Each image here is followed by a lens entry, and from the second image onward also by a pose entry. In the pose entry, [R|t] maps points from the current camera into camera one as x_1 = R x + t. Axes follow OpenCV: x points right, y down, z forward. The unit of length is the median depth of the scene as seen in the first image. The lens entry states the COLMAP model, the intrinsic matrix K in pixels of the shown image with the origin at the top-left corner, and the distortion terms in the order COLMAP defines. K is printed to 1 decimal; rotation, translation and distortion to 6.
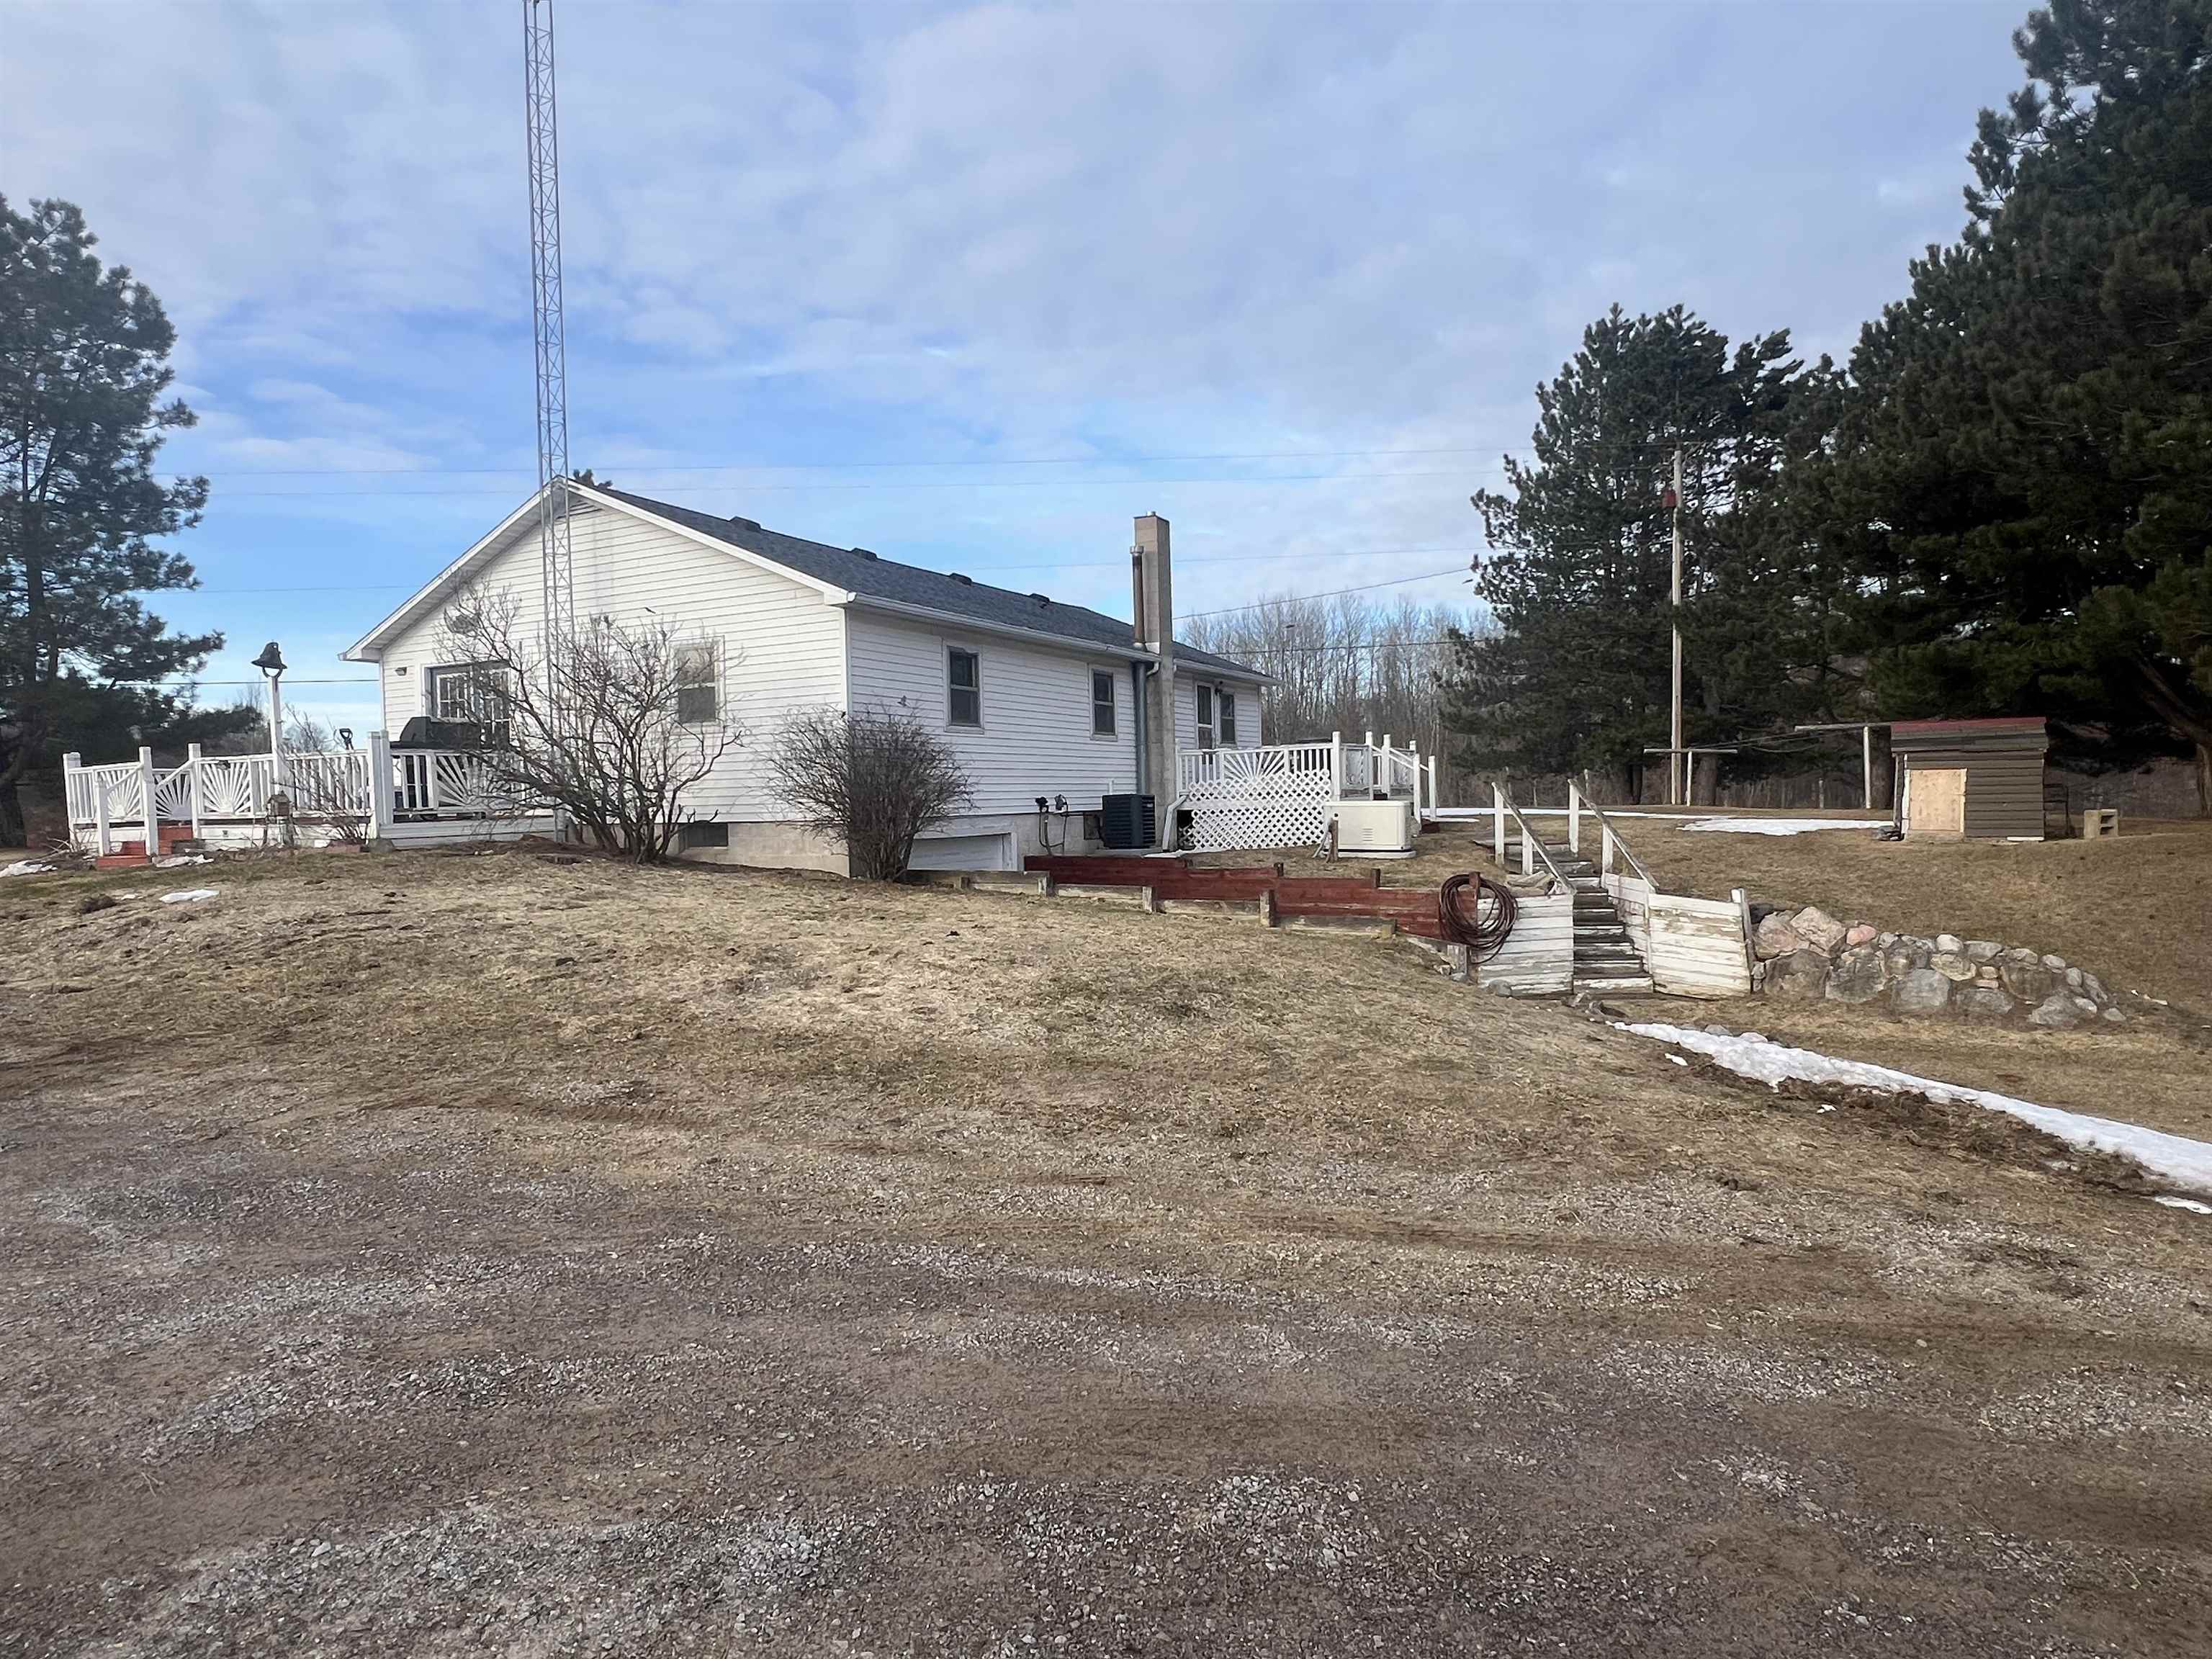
lens RADIAL K [[1298.0, 0, 1108.6], [0, 1298.0, 823.8], [0, 0, 1]] dist [0.001235, 0.000997]
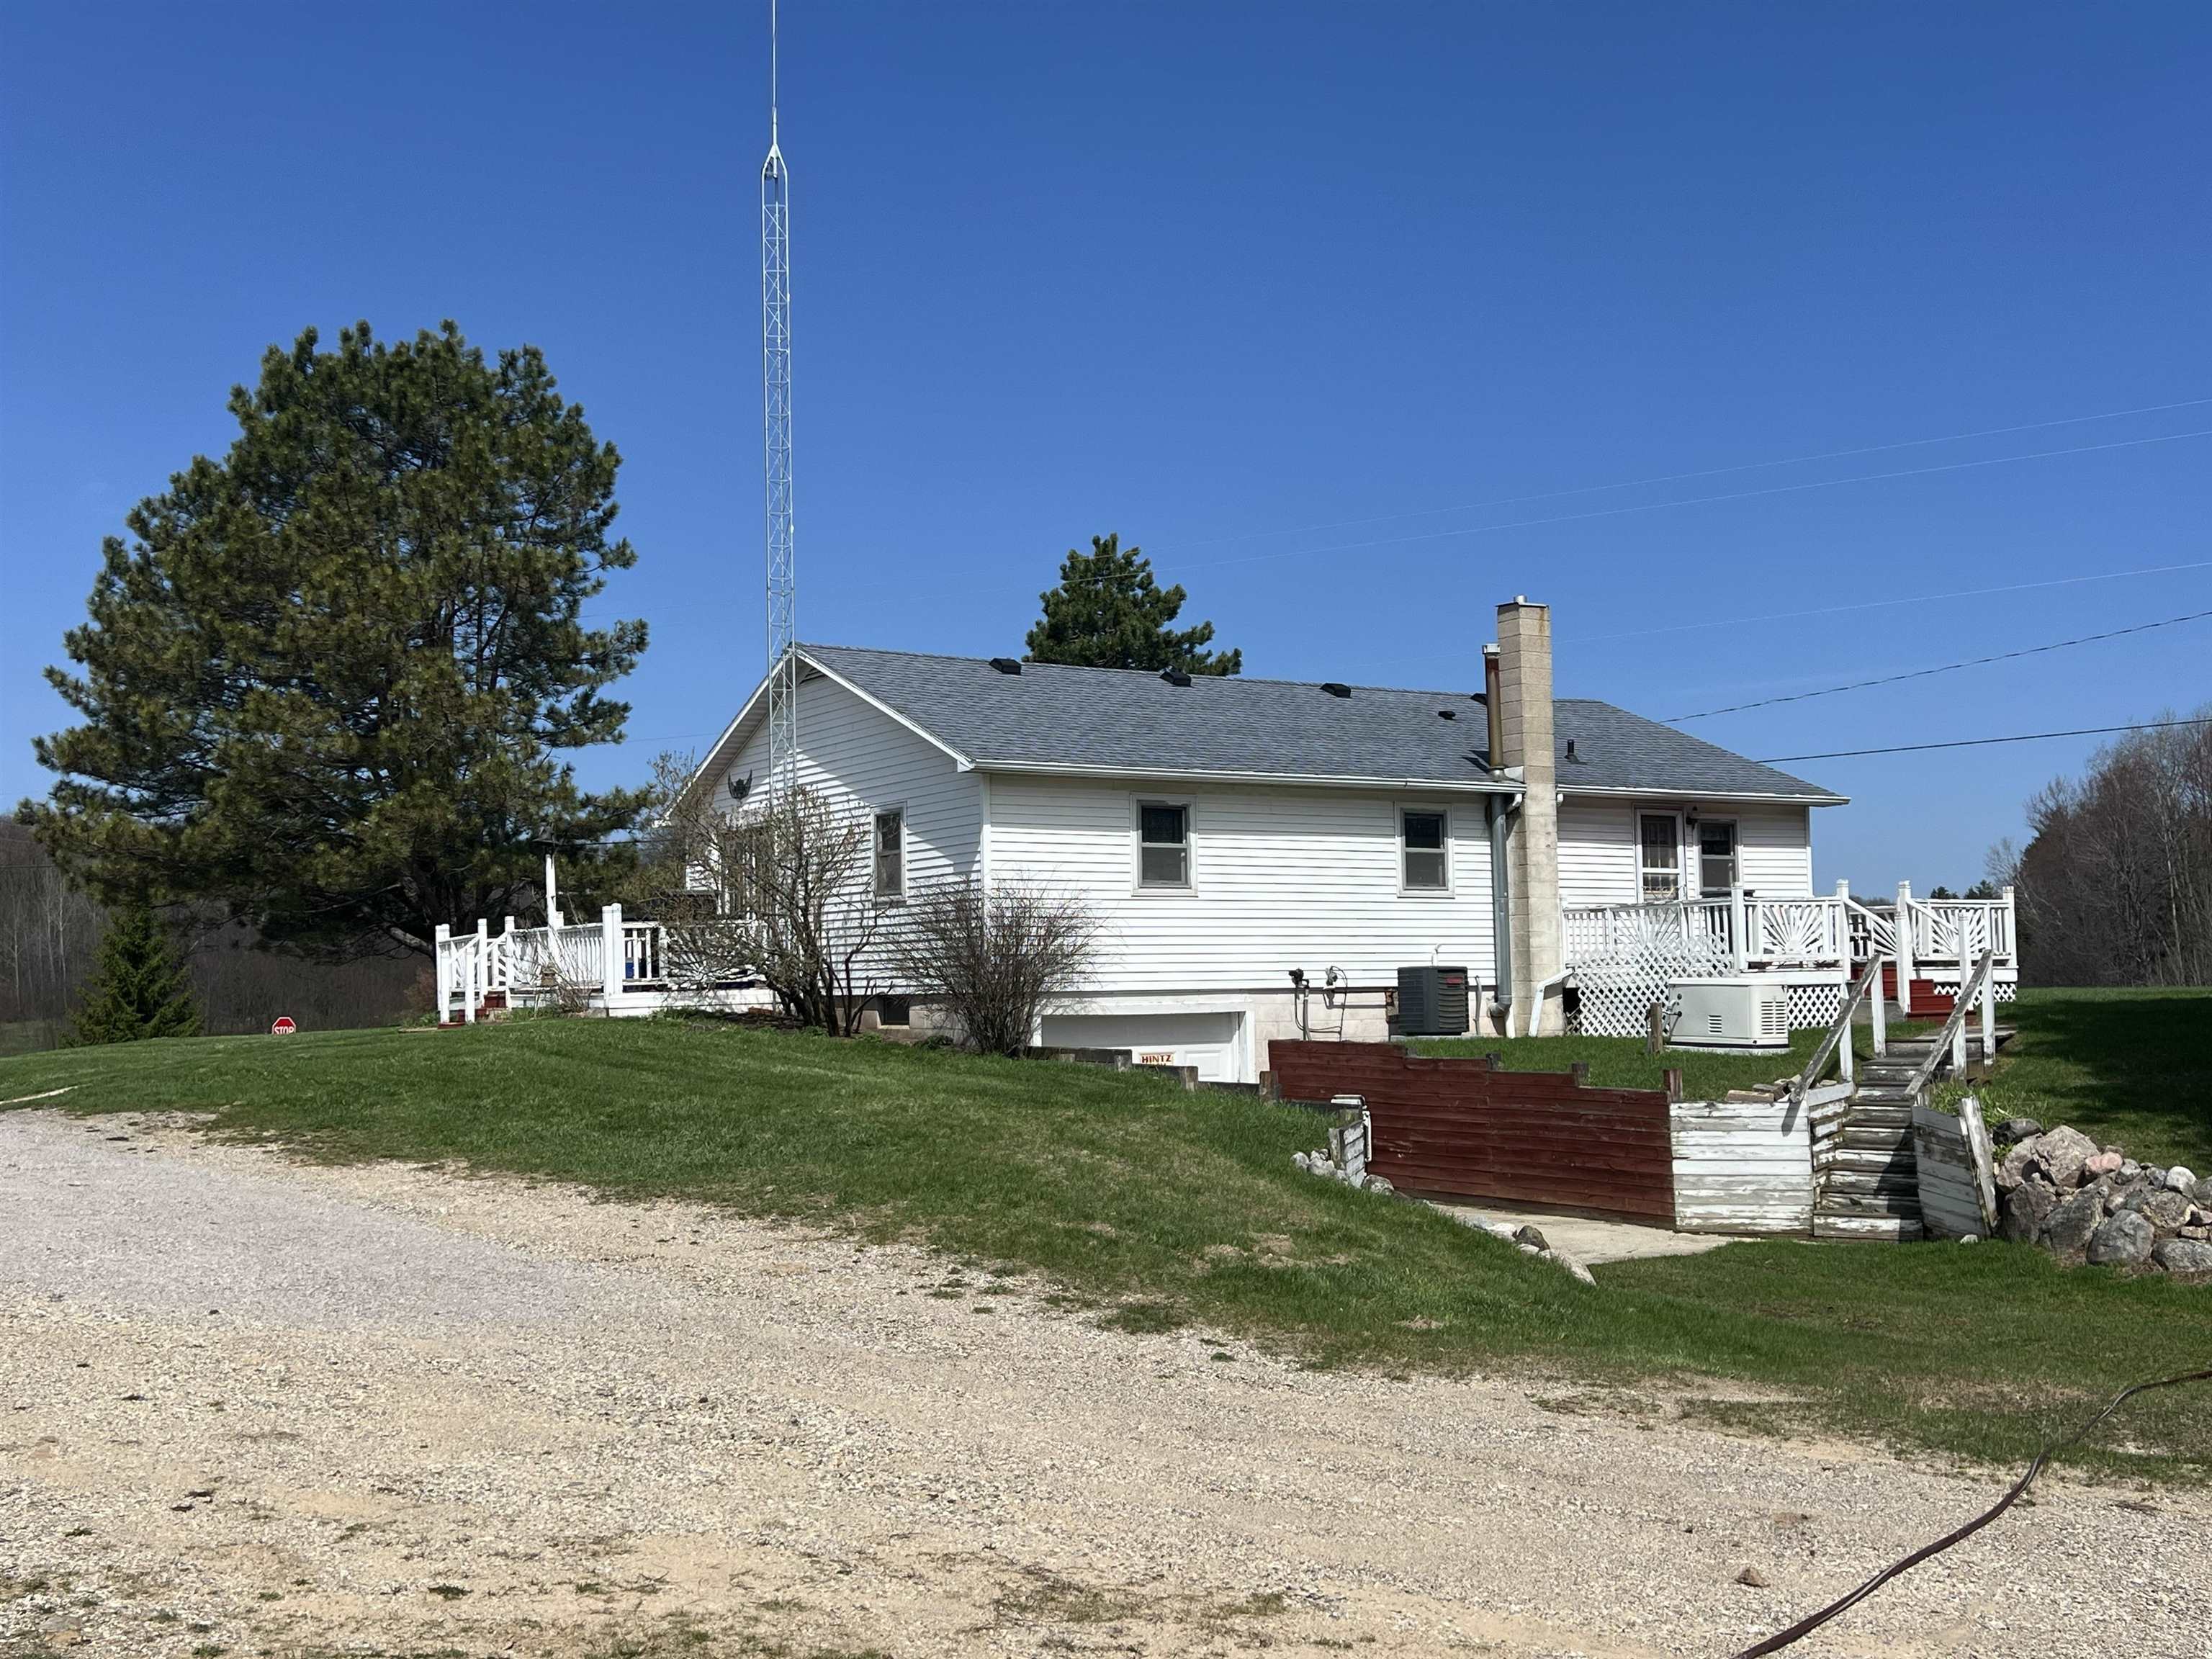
lens RADIAL K [[2244.1, 0, 1103.2], [0, 2244.1, 832.2], [0, 0, 1]] dist [0.127983, 0.000000]
pose [[0.868637, -0.025922, -0.494770, 0.568176], [-0.014115, 0.996930, -0.077013, 0.004232], [0.495248, 0.073880, 0.865605, -0.319938]]
